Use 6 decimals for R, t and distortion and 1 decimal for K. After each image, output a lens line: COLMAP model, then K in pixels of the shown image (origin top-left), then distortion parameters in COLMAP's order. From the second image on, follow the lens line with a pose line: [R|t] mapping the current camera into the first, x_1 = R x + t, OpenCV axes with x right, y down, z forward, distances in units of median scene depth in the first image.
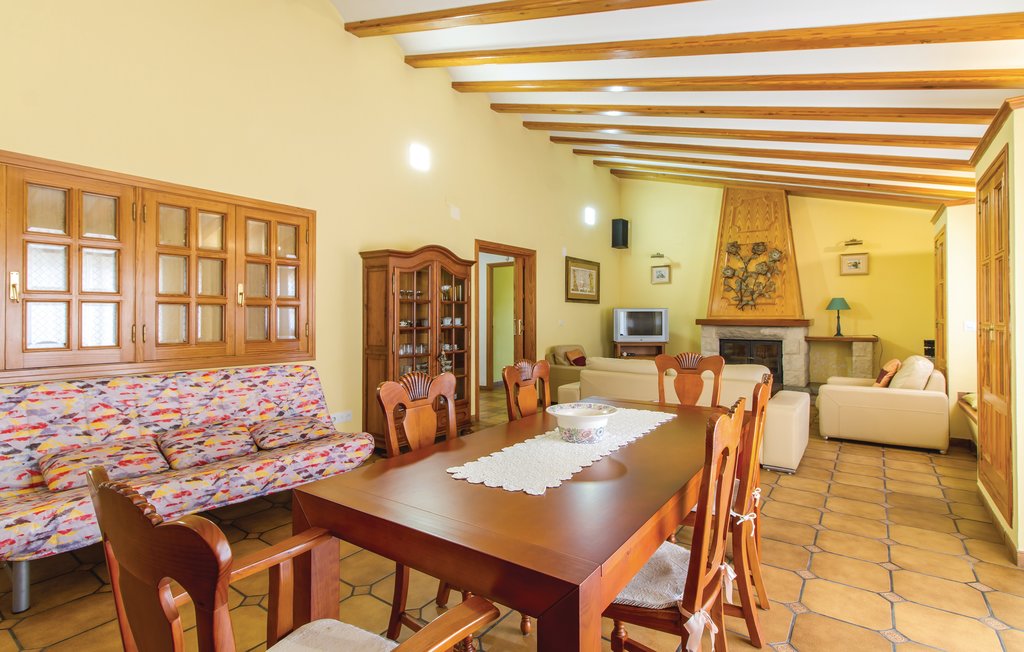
lens RADIAL K [[506.5, 0, 519.0], [0, 506.5, 311.2], [0, 0, 1]] dist [0.000027, -0.000265]
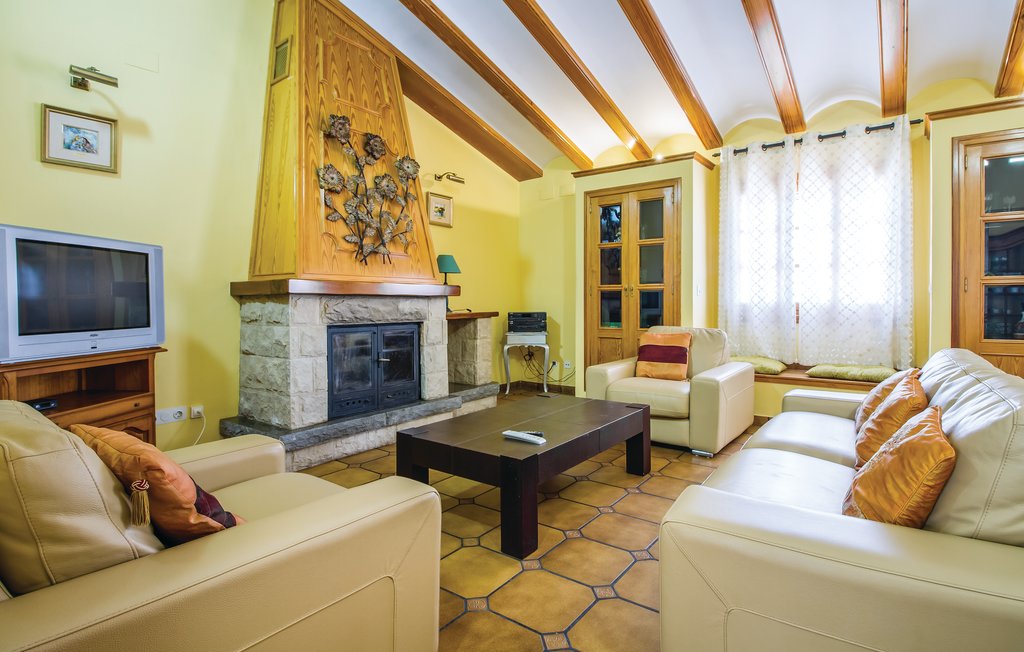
lens RADIAL K [[506.5, 0, 519.0], [0, 506.5, 311.2], [0, 0, 1]] dist [0.000027, -0.000265]
pose [[0.028473, -0.017440, 0.999442, -0.040403], [-0.005741, 0.999828, 0.017611, 0.033391], [-0.999578, -0.006240, 0.028368, 0.817937]]
